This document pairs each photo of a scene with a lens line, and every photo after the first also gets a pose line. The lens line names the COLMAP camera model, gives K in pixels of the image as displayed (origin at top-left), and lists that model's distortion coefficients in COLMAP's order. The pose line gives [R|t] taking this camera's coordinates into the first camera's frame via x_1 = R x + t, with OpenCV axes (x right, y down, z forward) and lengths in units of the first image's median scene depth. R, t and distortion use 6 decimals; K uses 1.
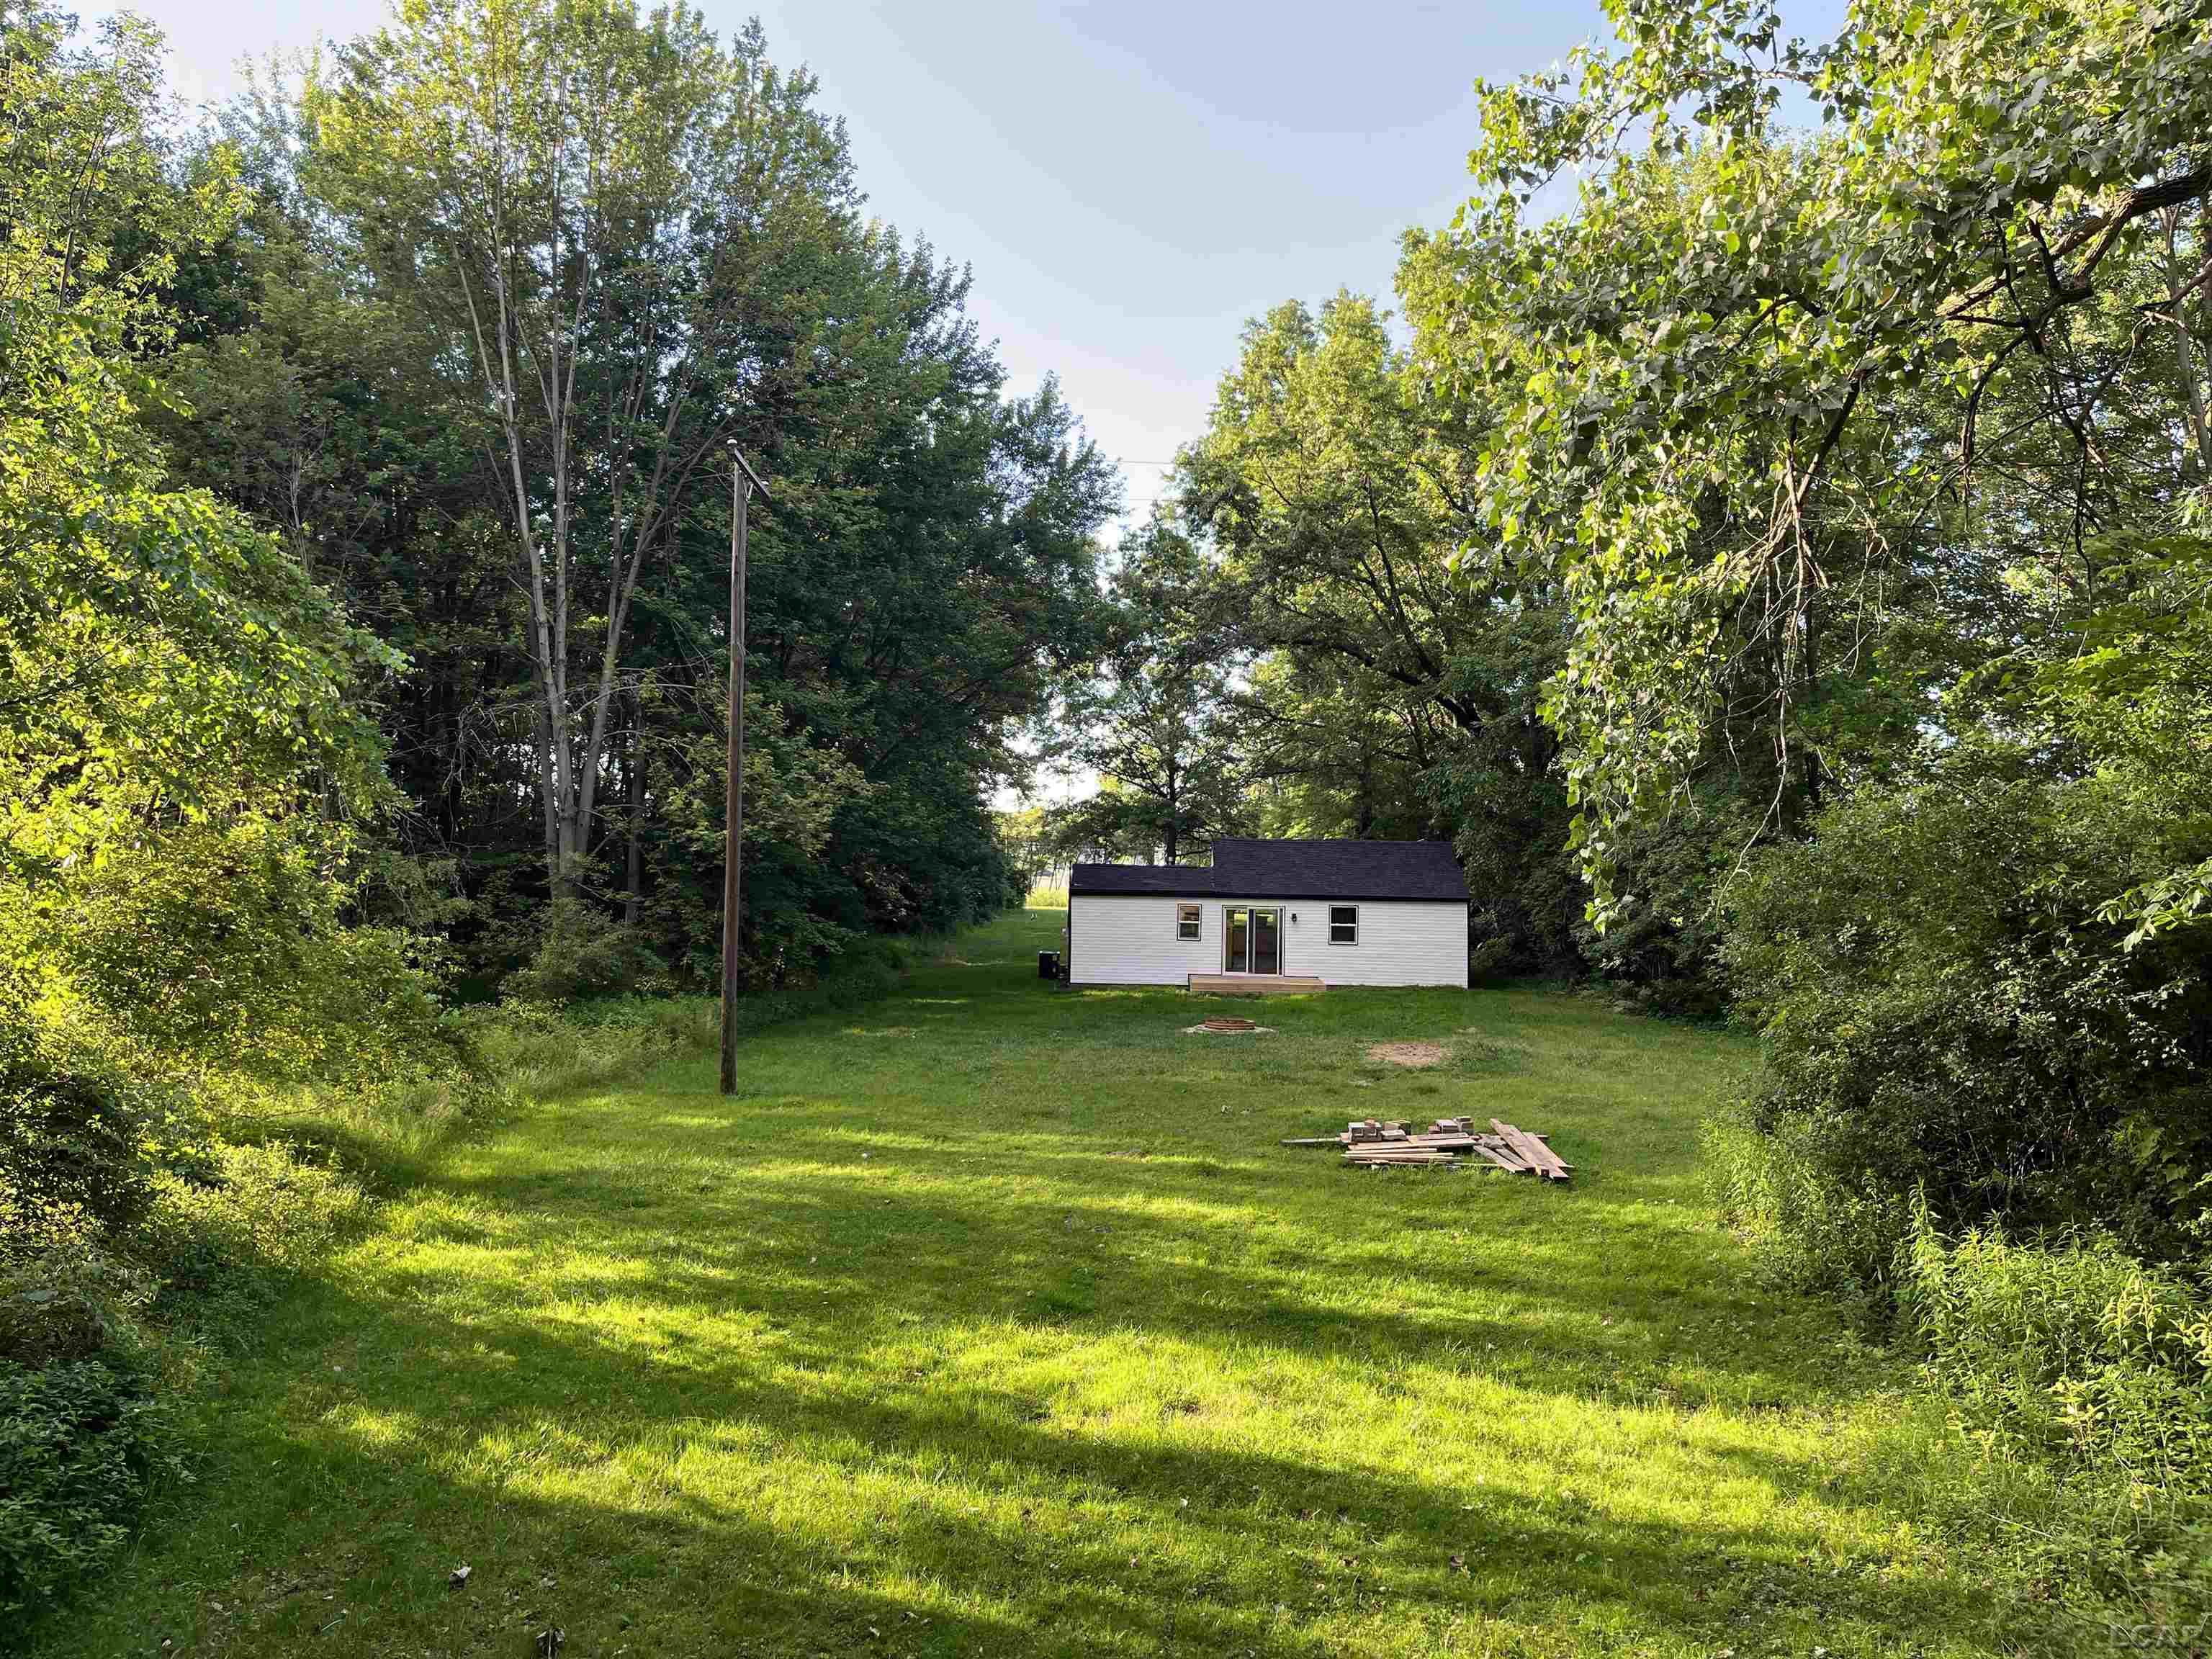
lens RADIAL K [[1690.9, 0, 1106.0], [0, 1690.9, 829.5], [0, 0, 1]] dist [0.061710, -0.074372]
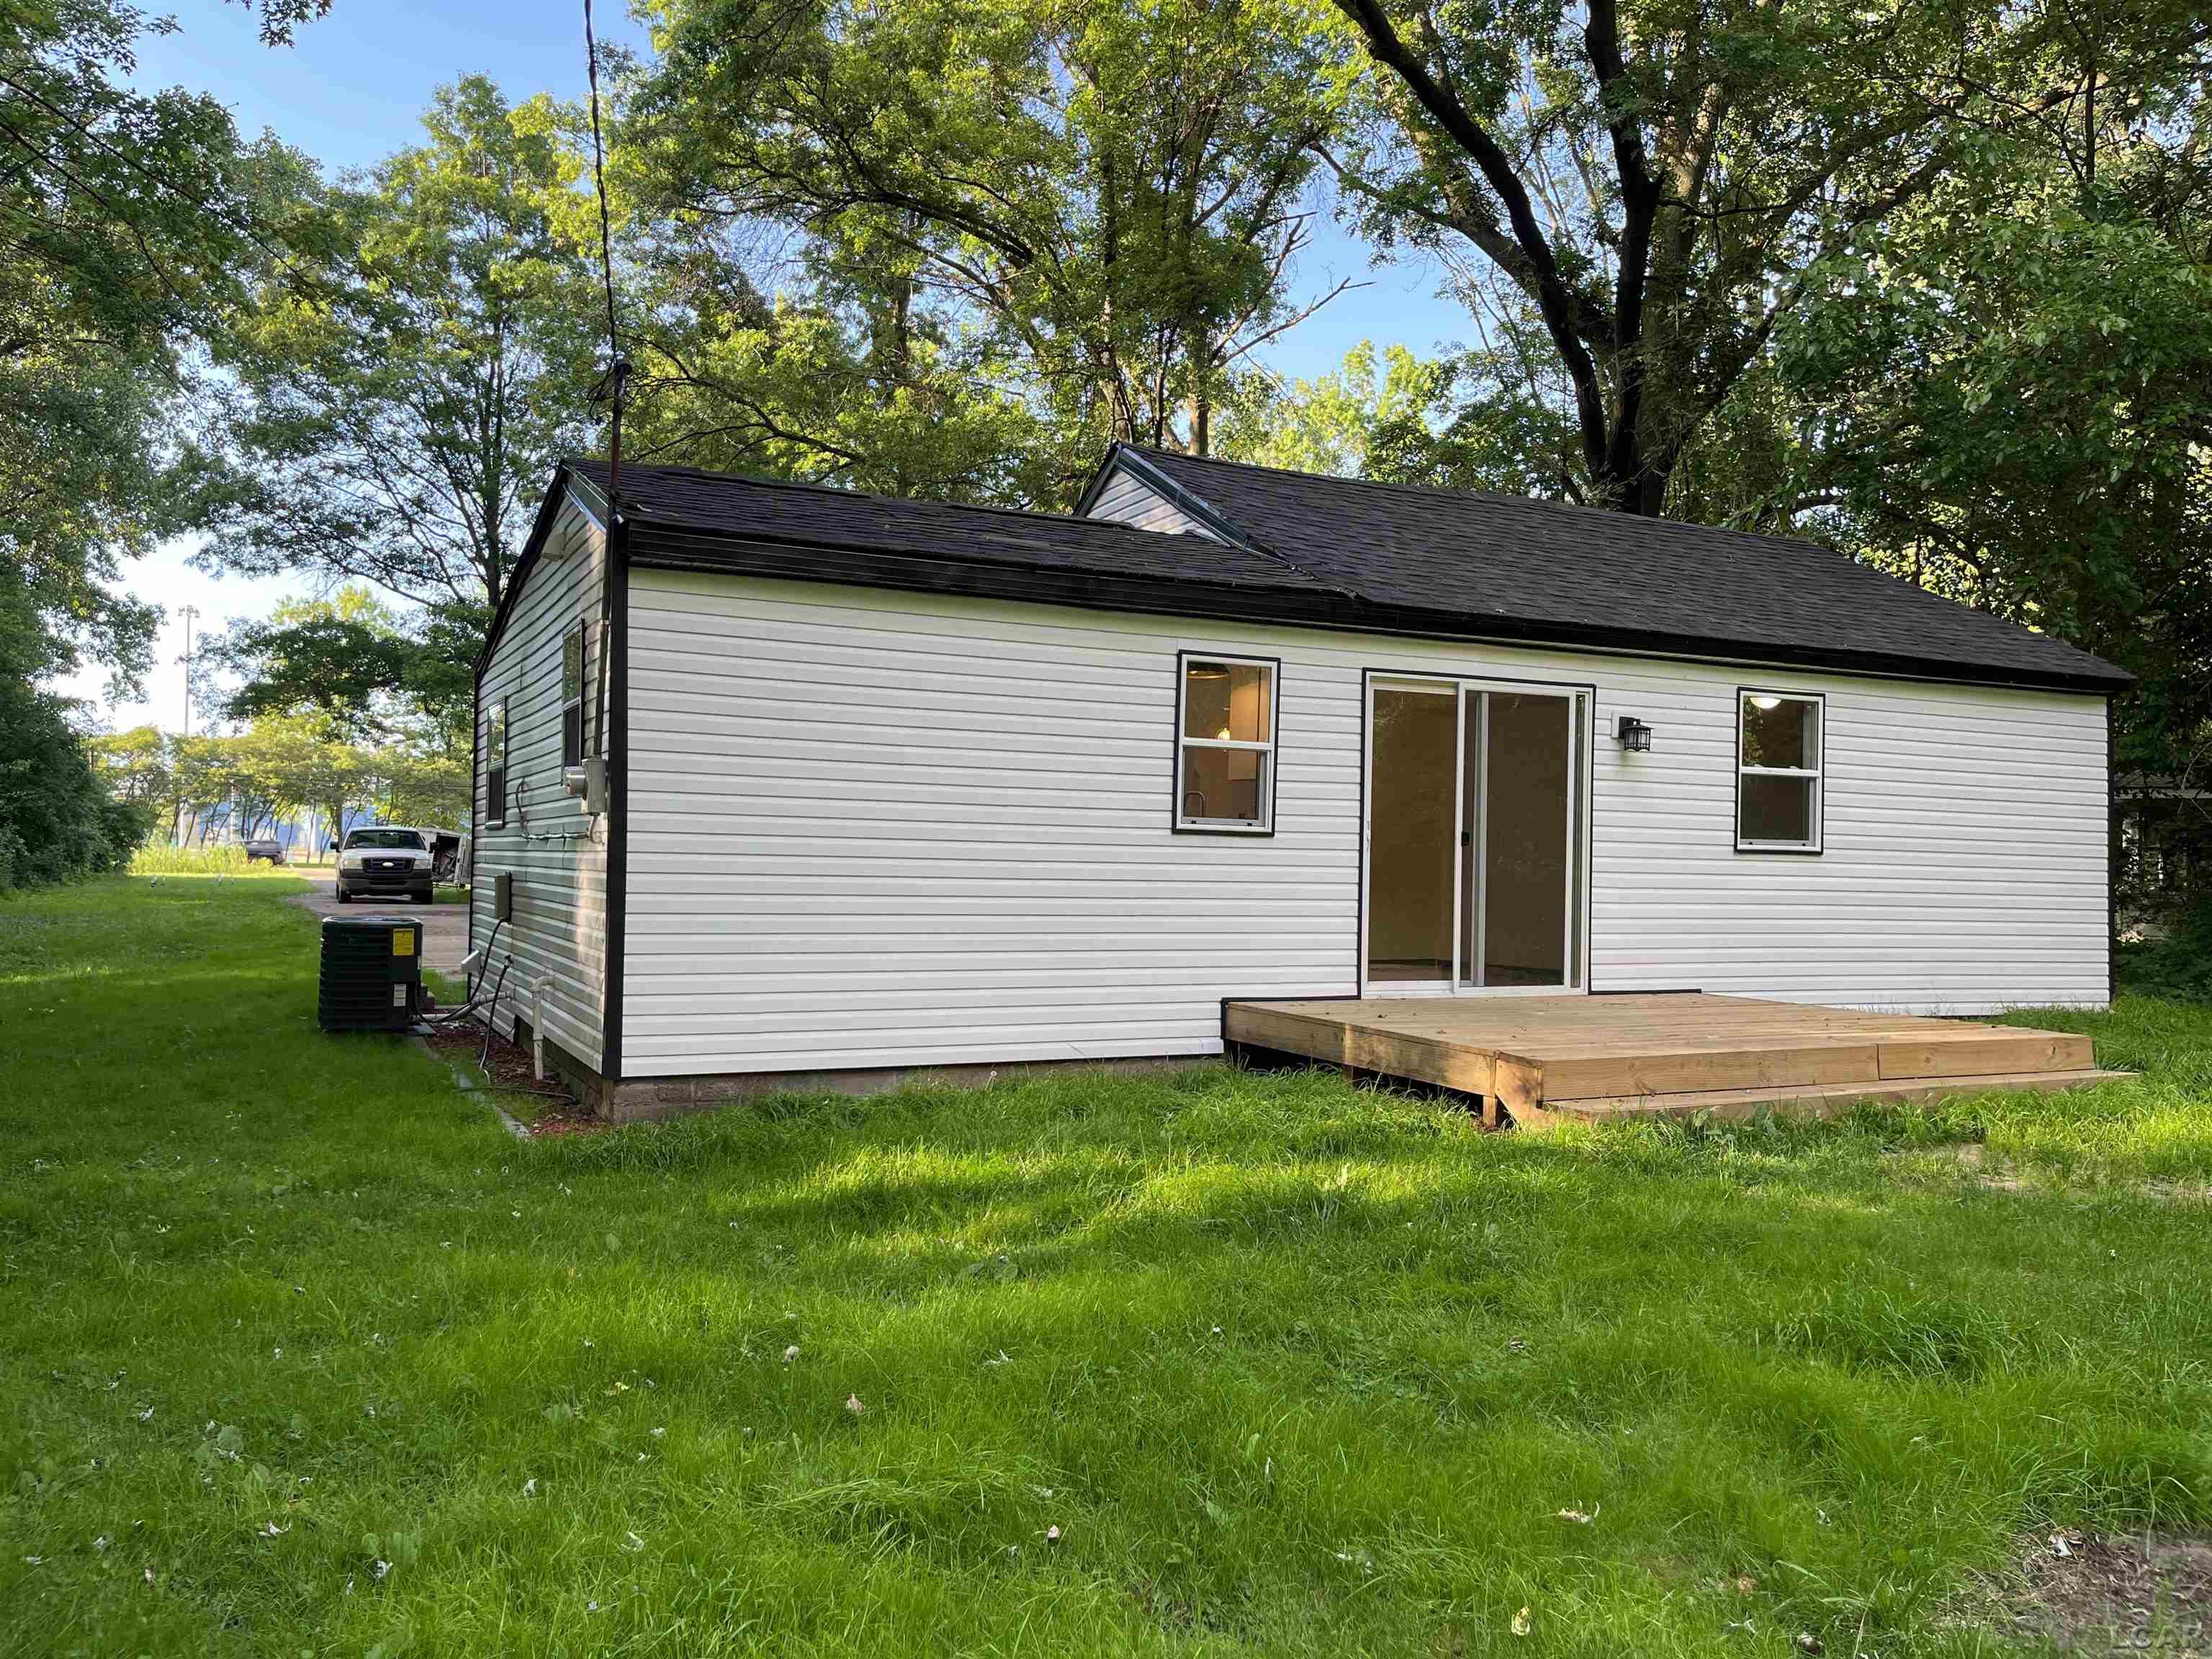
lens RADIAL K [[1690.9, 0, 1106.0], [0, 1690.9, 829.5], [0, 0, 1]] dist [0.061710, -0.074372]
pose [[0.886062, 0.005554, 0.463534, -0.056030], [-0.006838, 0.999976, 0.001091, 0.064972], [-0.463517, -0.004136, 0.886078, 0.828843]]
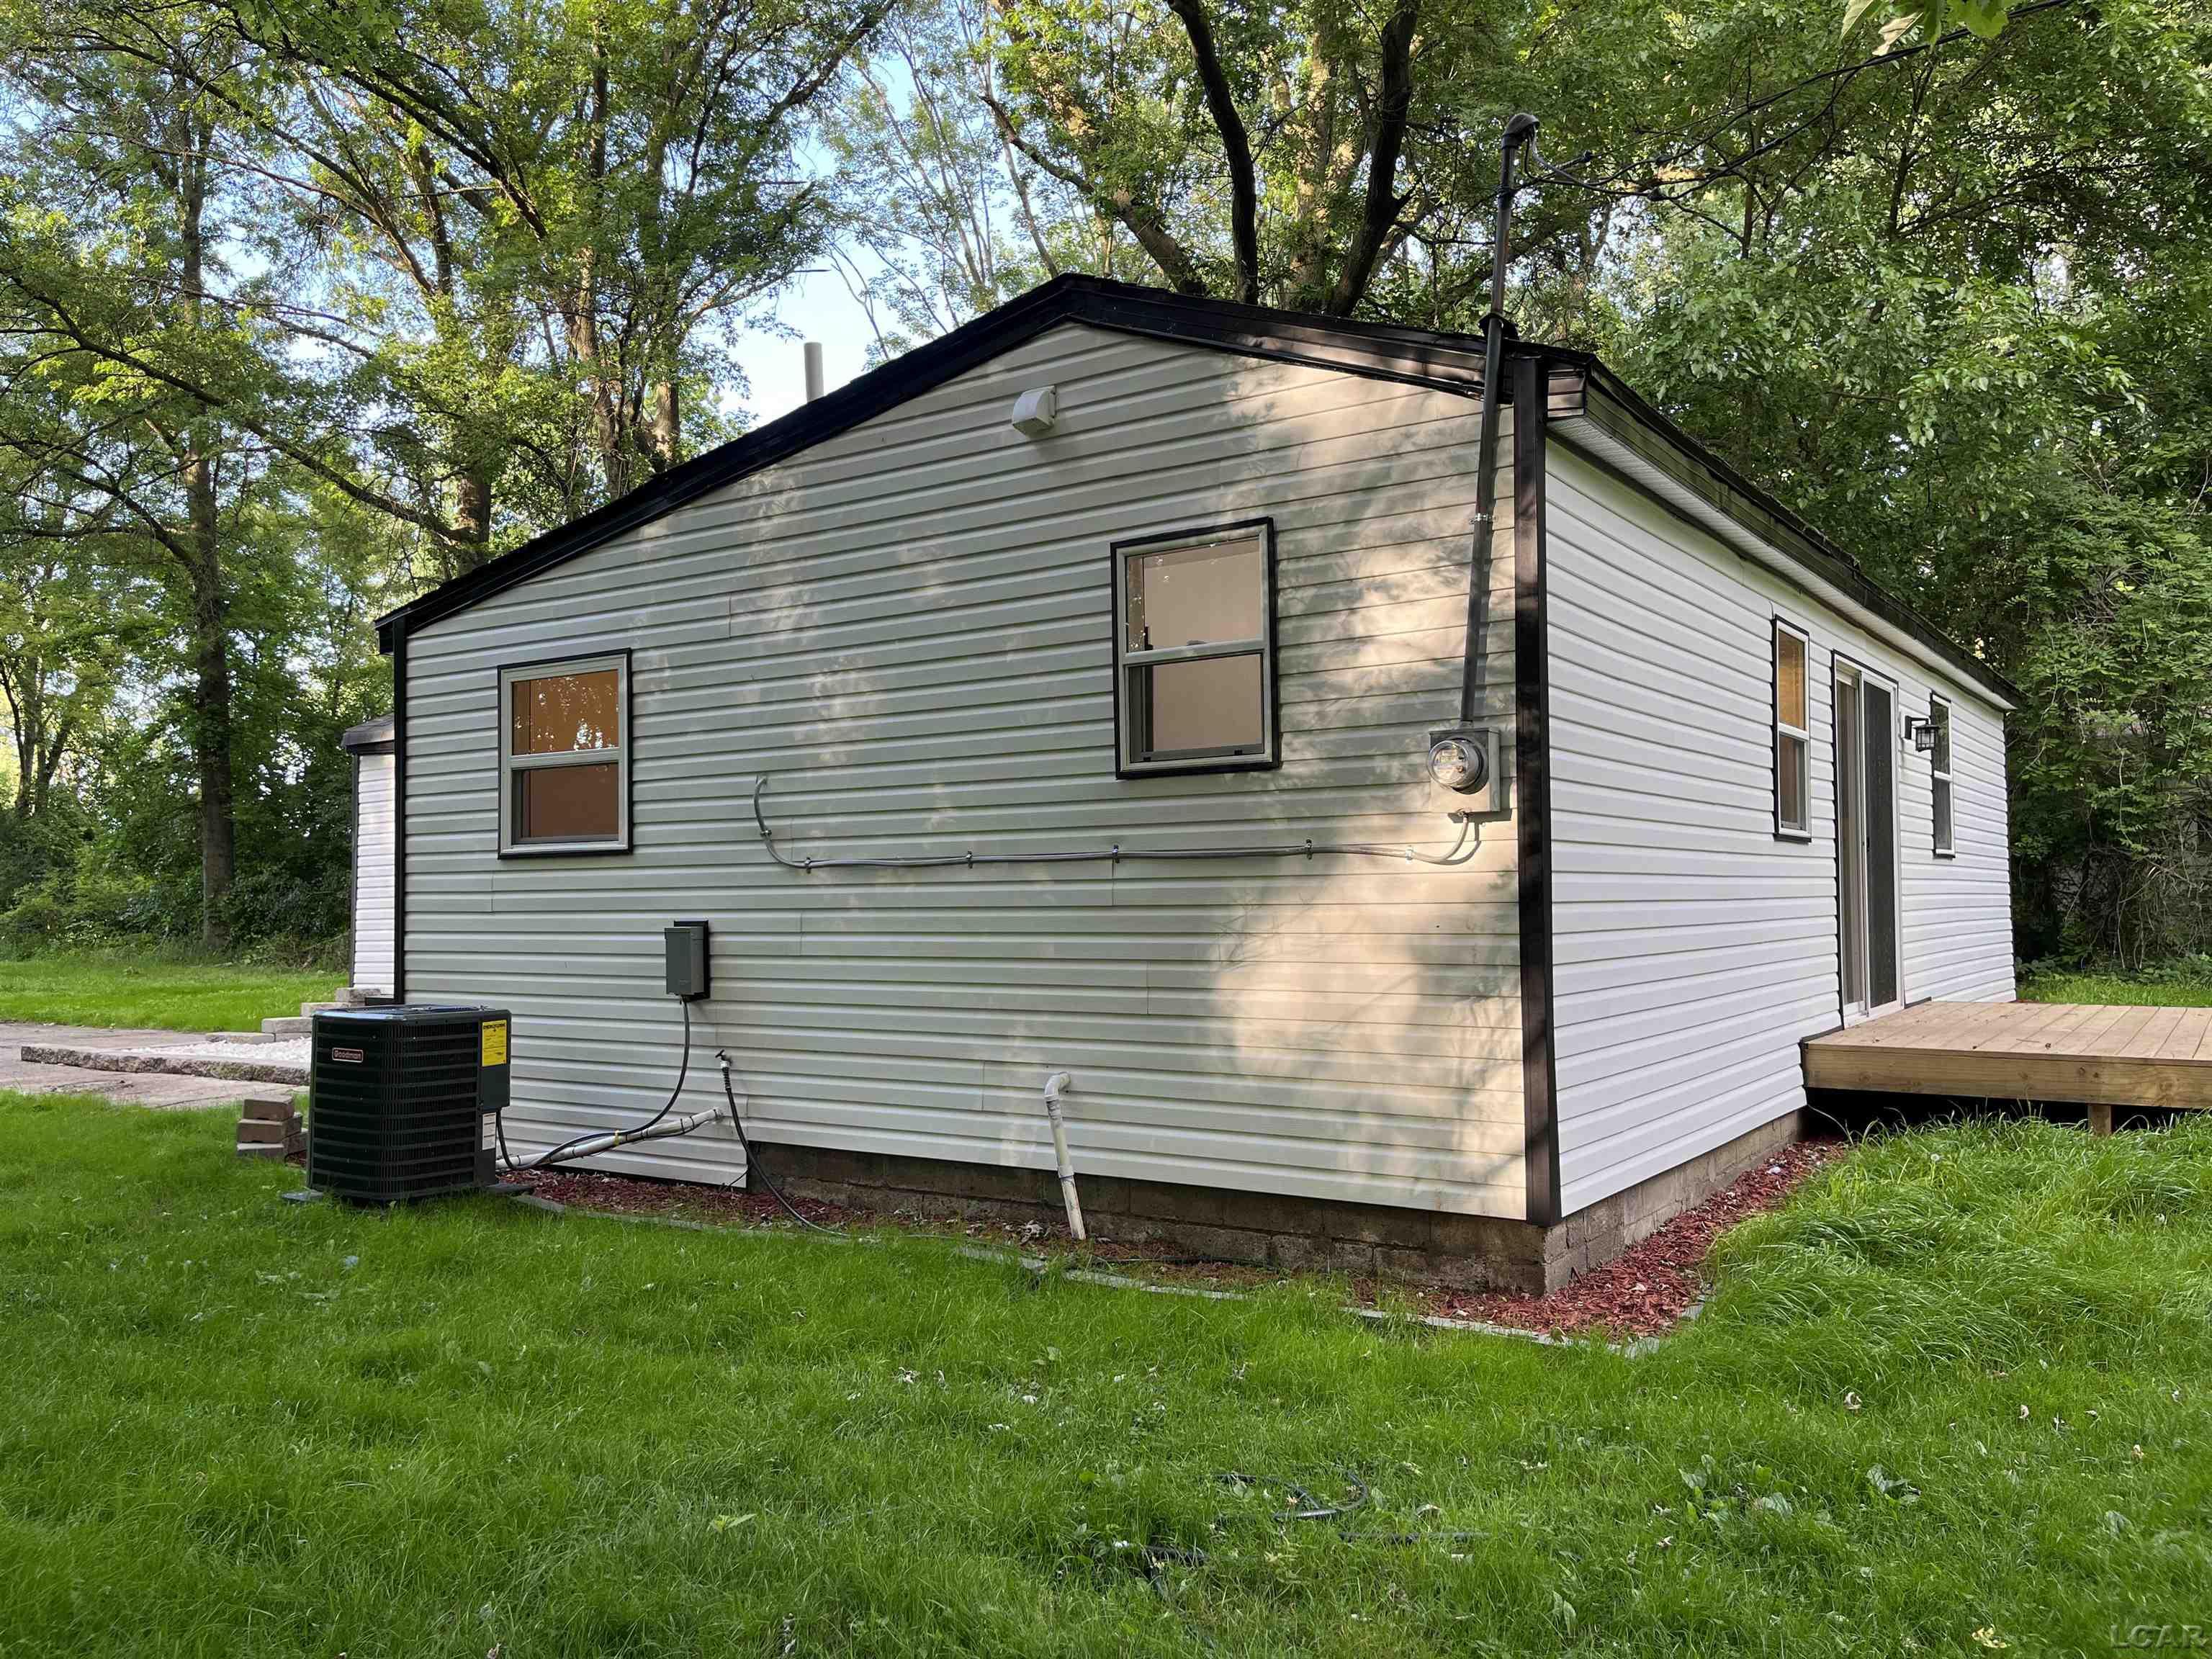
lens RADIAL K [[1690.9, 0, 1106.0], [0, 1690.9, 829.5], [0, 0, 1]] dist [0.061710, -0.074372]
pose [[0.549139, 0.006093, 0.835709, -0.127694], [0.012961, 0.999791, -0.015805, 0.066312], [-0.835631, 0.019511, 0.548945, 0.964353]]
